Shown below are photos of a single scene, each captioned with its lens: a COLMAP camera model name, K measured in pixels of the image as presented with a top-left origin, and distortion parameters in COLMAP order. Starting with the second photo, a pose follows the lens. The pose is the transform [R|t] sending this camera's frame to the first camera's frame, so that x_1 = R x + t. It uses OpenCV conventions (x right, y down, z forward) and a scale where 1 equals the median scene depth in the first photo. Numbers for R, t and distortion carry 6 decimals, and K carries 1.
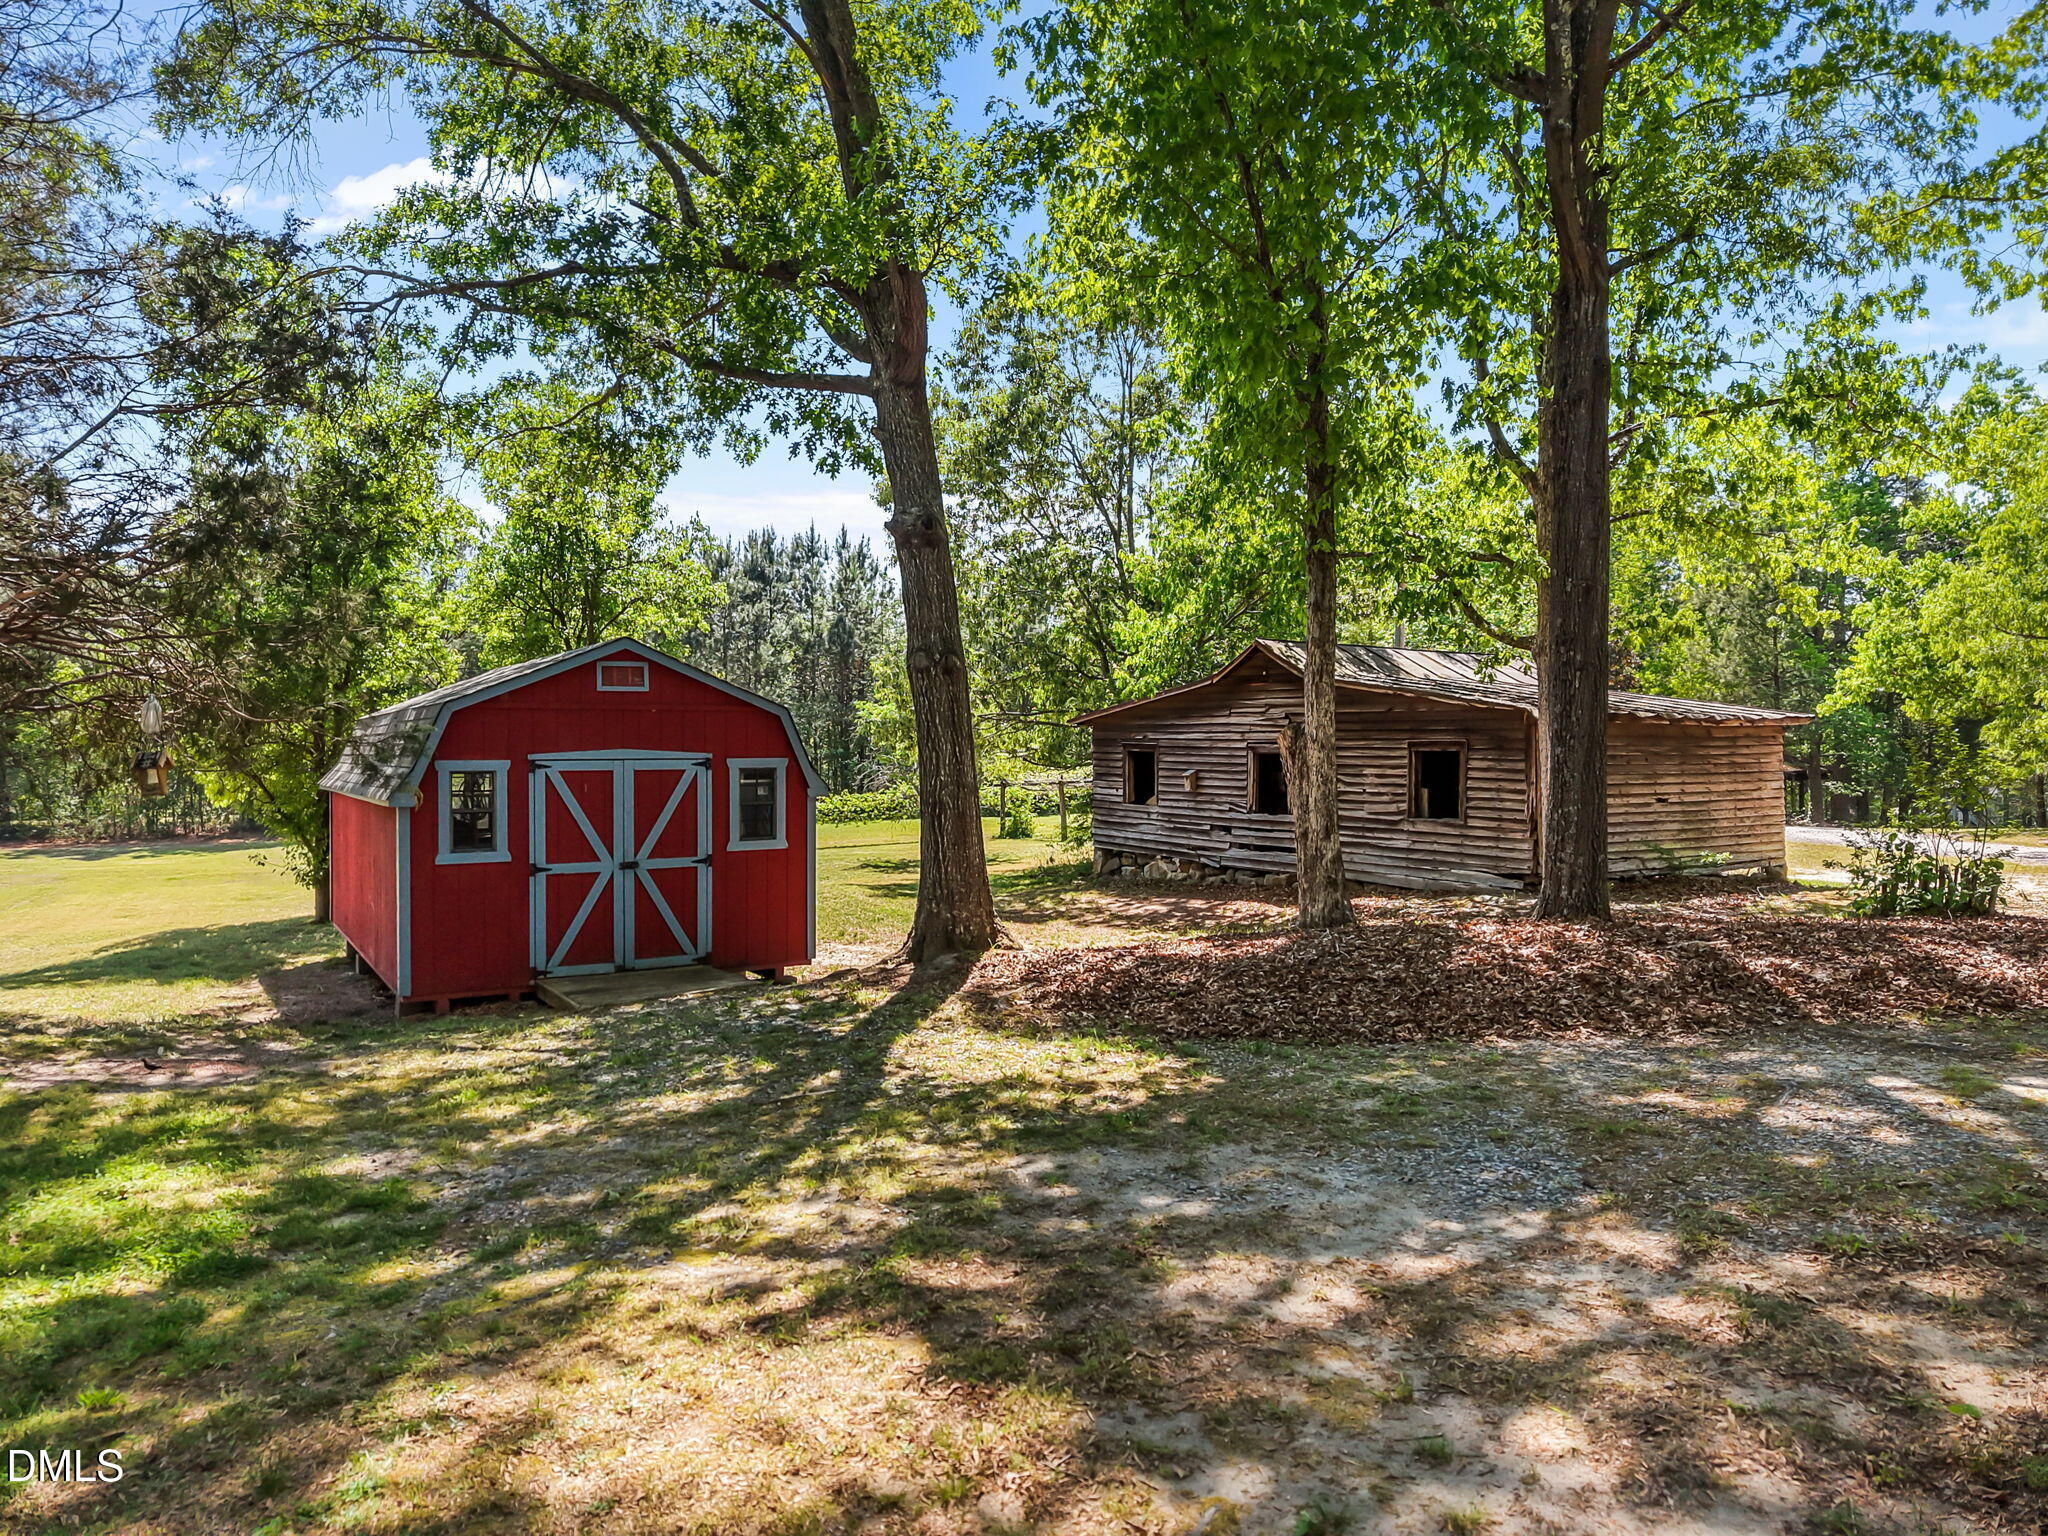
lens RADIAL K [[1286.9, 0, 1054.5], [0, 1286.9, 760.0], [0, 0, 1]] dist [0.046648, -0.059042]
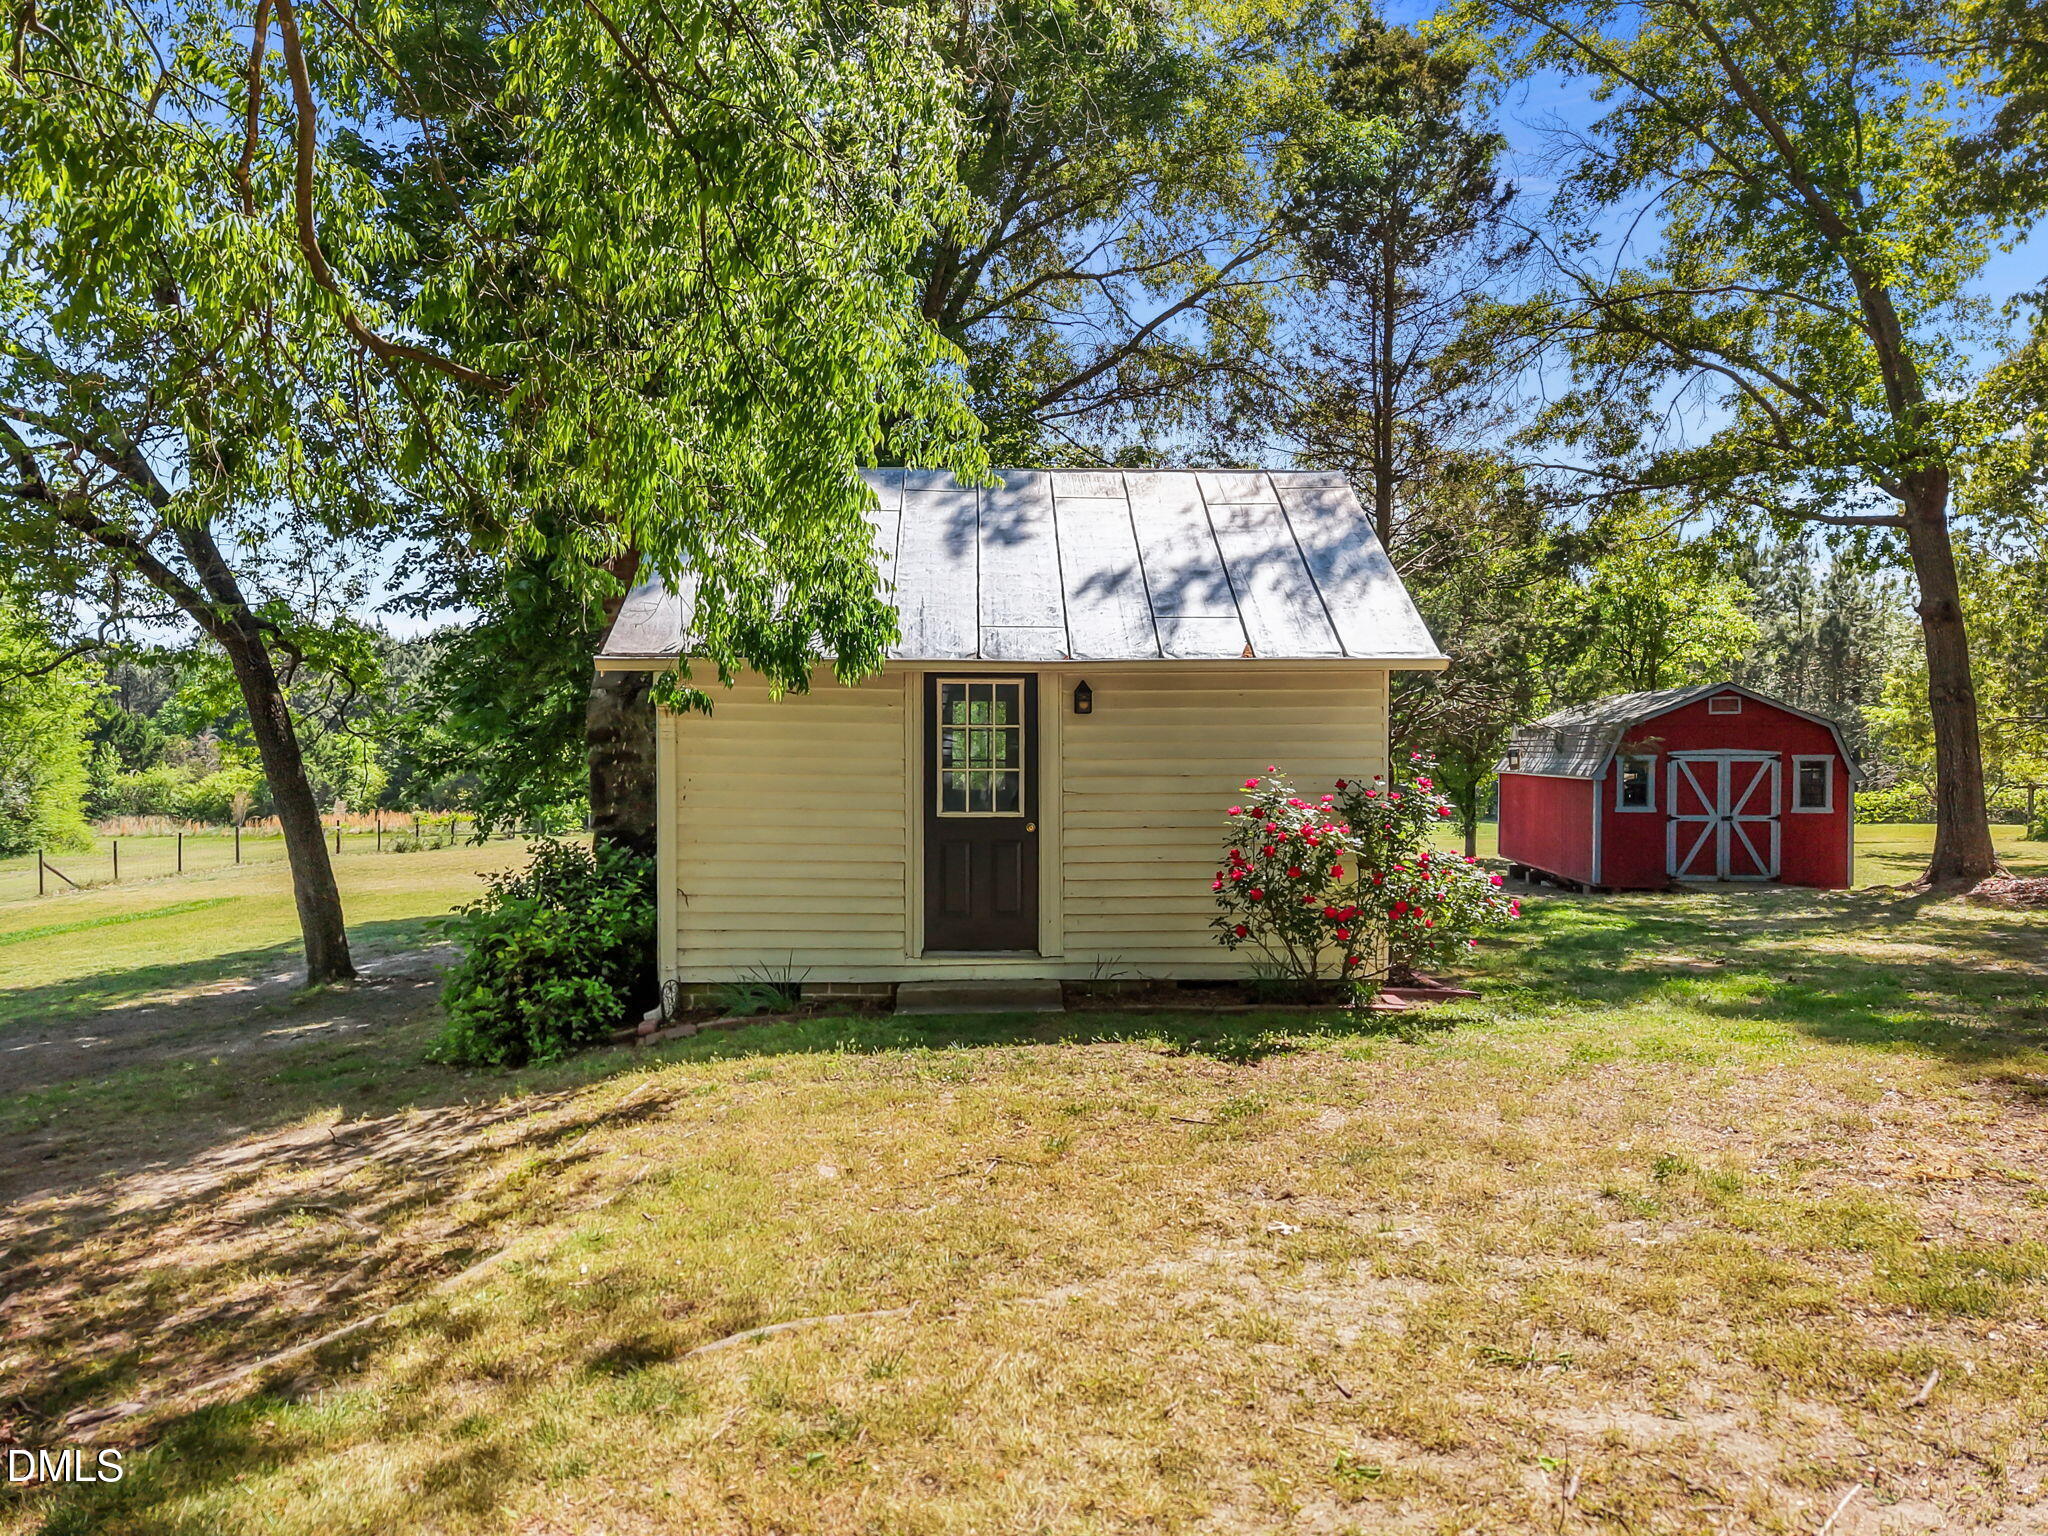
lens RADIAL K [[1286.9, 0, 1054.5], [0, 1286.9, 760.0], [0, 0, 1]] dist [0.046648, -0.059042]
pose [[0.767703, 0.007847, -0.640757, 0.071655], [-0.008165, 0.999964, 0.002464, 0.008348], [0.640753, 0.003341, 0.767740, -0.779554]]
